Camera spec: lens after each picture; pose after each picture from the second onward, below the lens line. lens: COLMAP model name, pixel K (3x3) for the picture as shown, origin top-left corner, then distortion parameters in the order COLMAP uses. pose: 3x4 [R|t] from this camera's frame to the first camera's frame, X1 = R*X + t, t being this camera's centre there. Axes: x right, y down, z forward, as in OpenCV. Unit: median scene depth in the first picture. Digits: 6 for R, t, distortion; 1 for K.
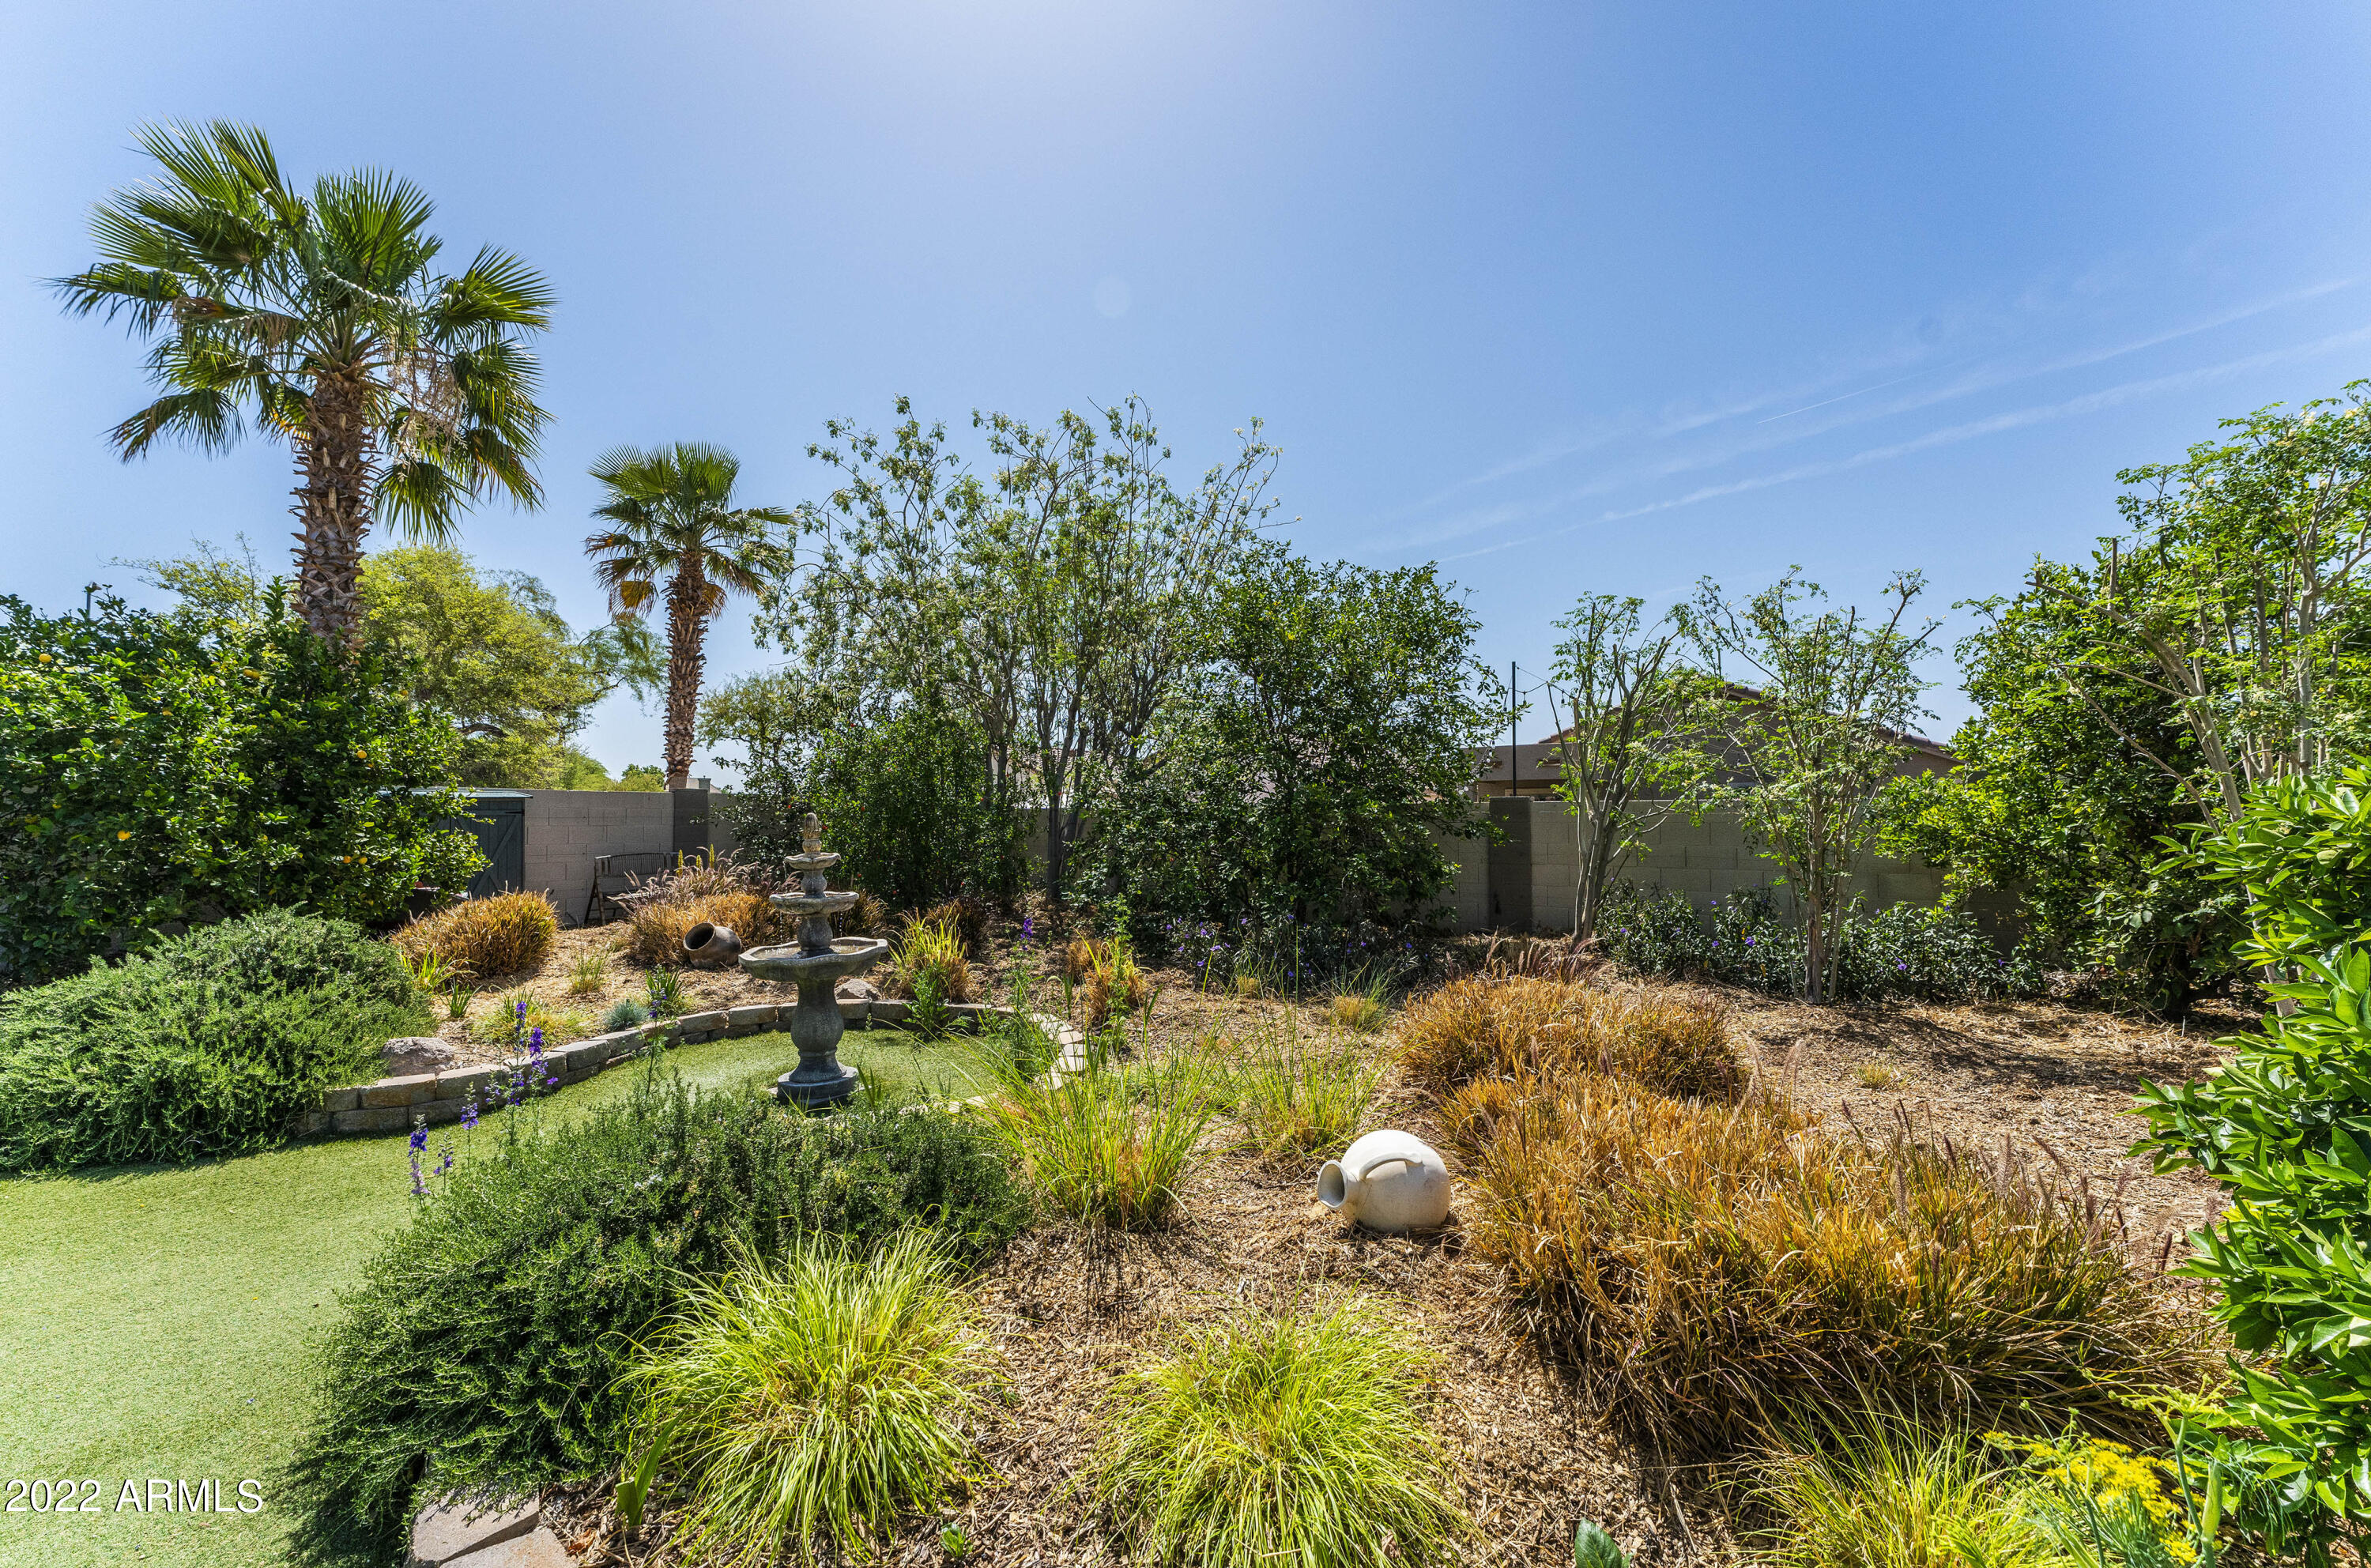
lens RADIAL K [[944.1, 0, 1195.4], [0, 944.1, 795.9], [0, 0, 1]] dist [-0.000507, 0.001374]
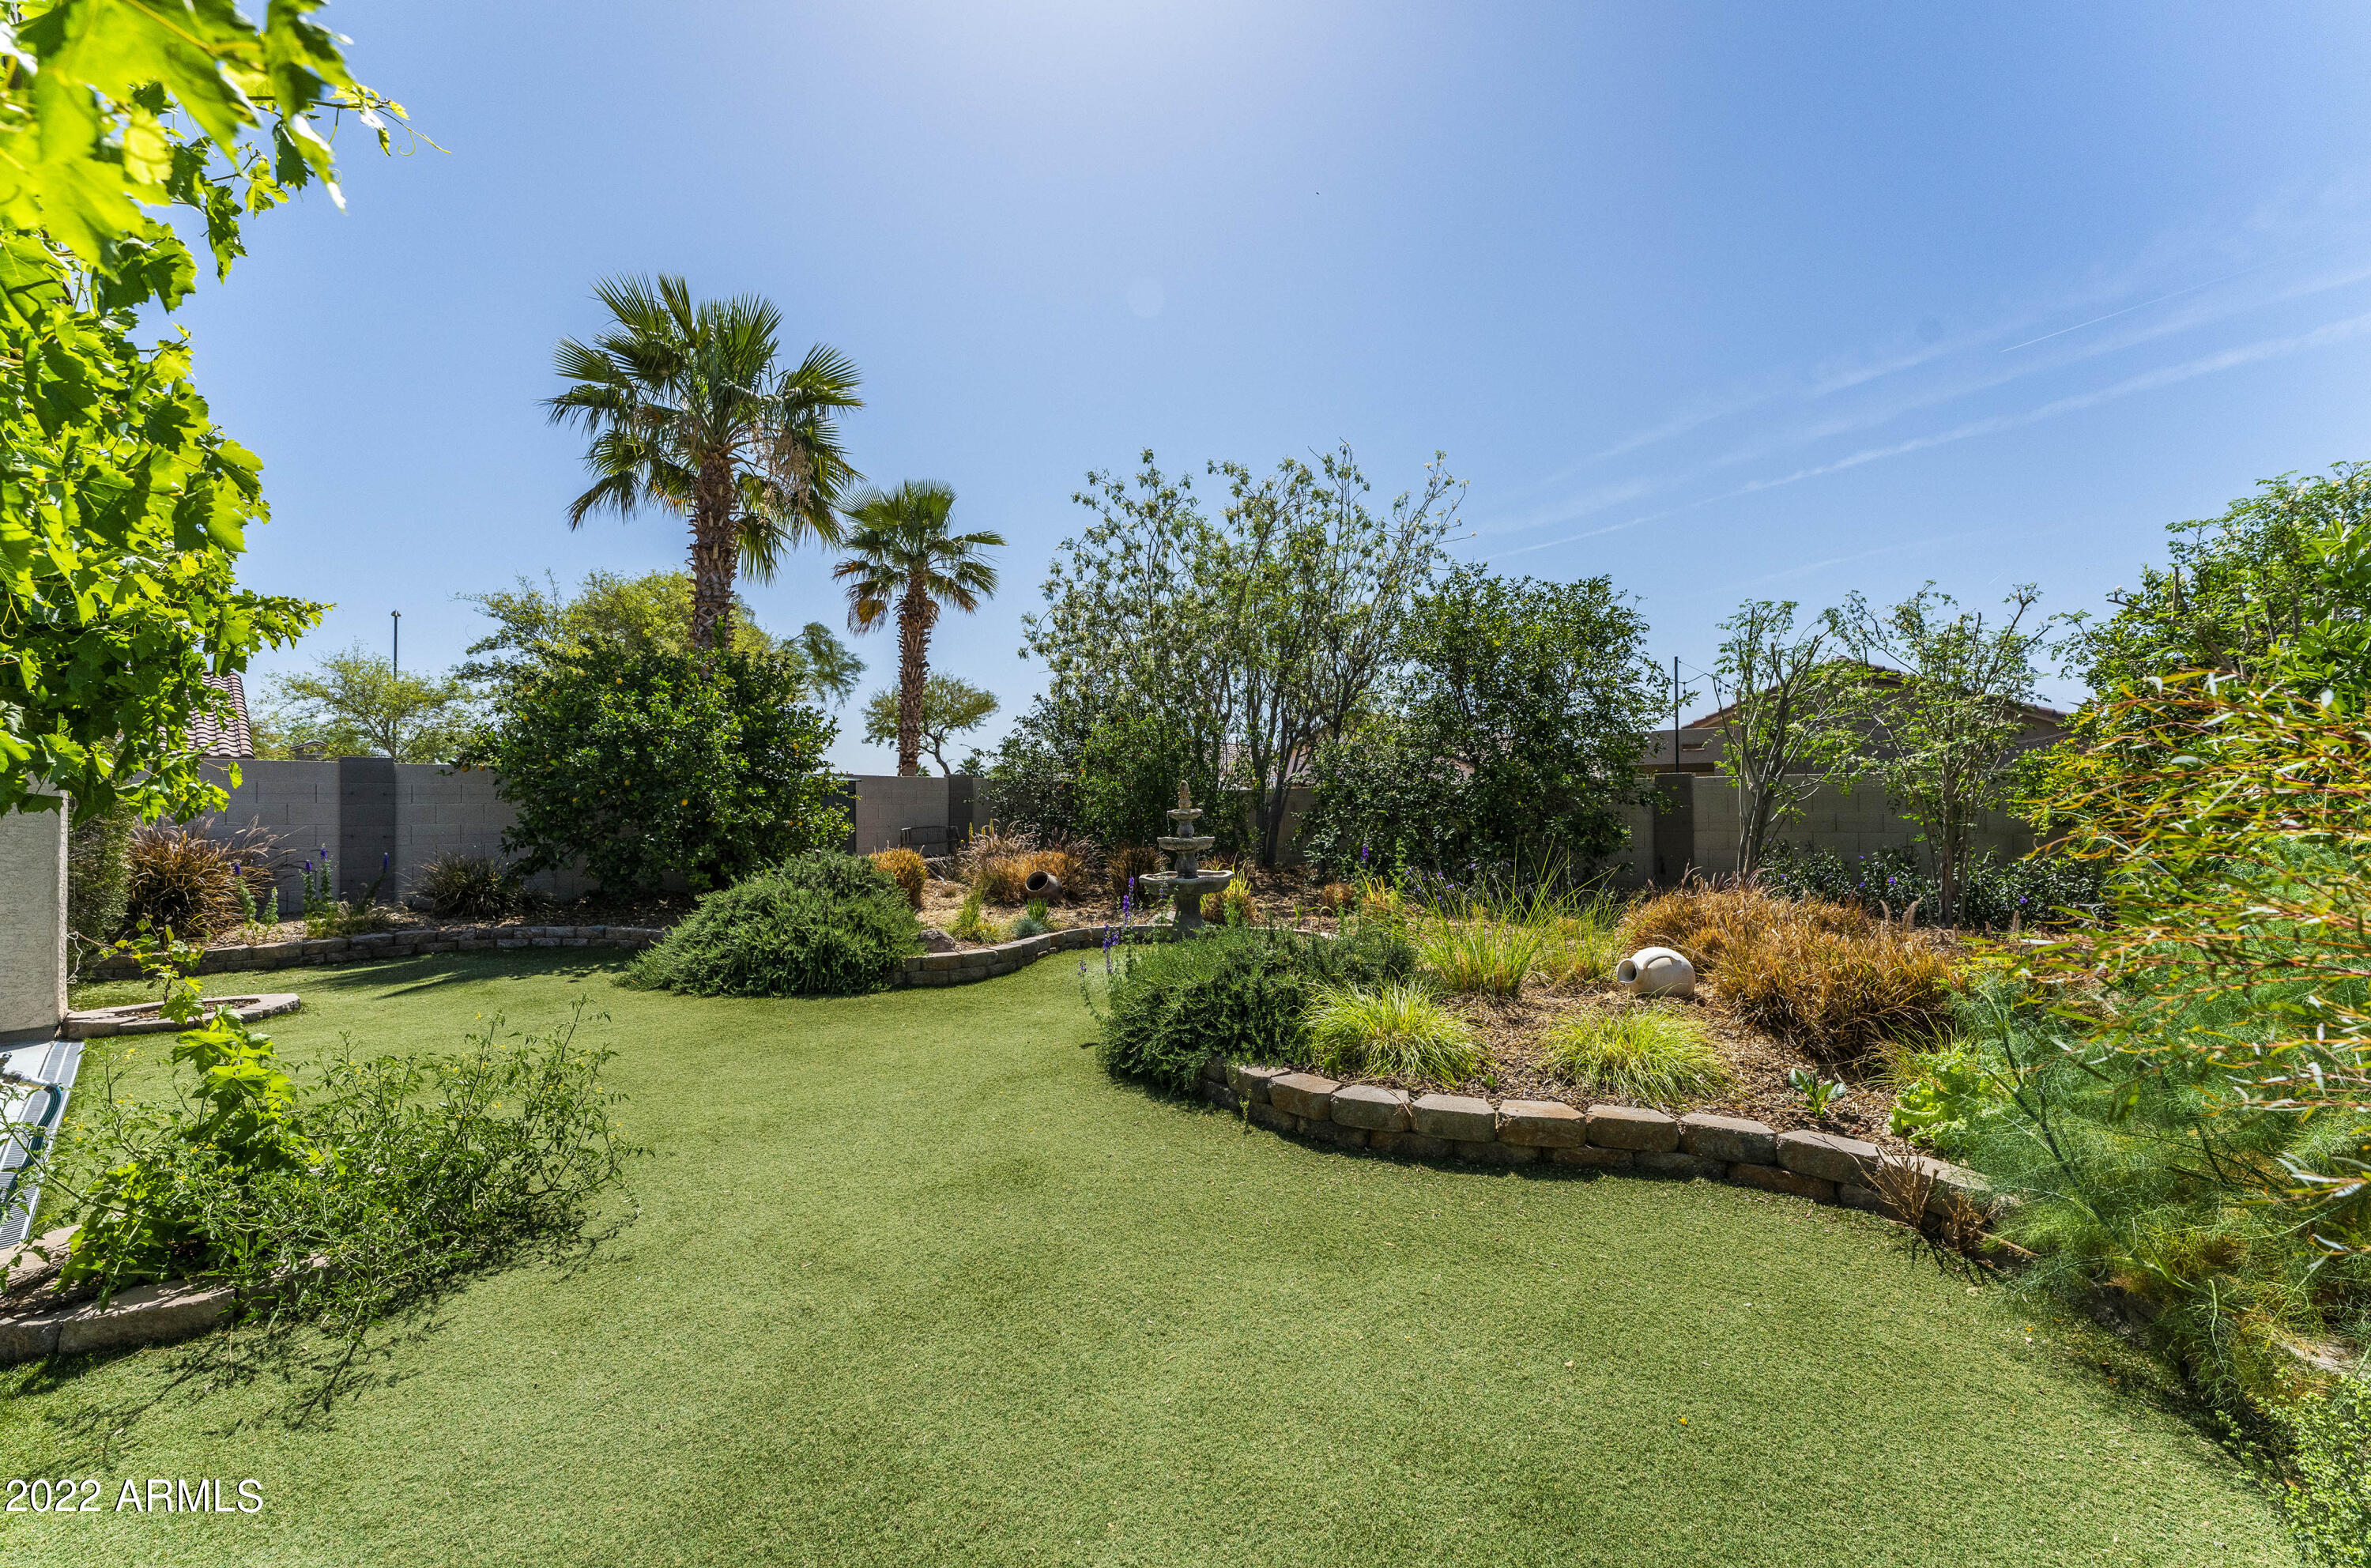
lens RADIAL K [[944.1, 0, 1194.7], [0, 944.1, 798.5], [0, 0, 1]] dist [-0.000507, 0.001374]
pose [[0.993339, -0.005375, -0.115100, -0.124063], [0.006560, 0.999929, 0.009925, 0.017365], [0.115038, -0.010614, 0.993304, -0.232595]]
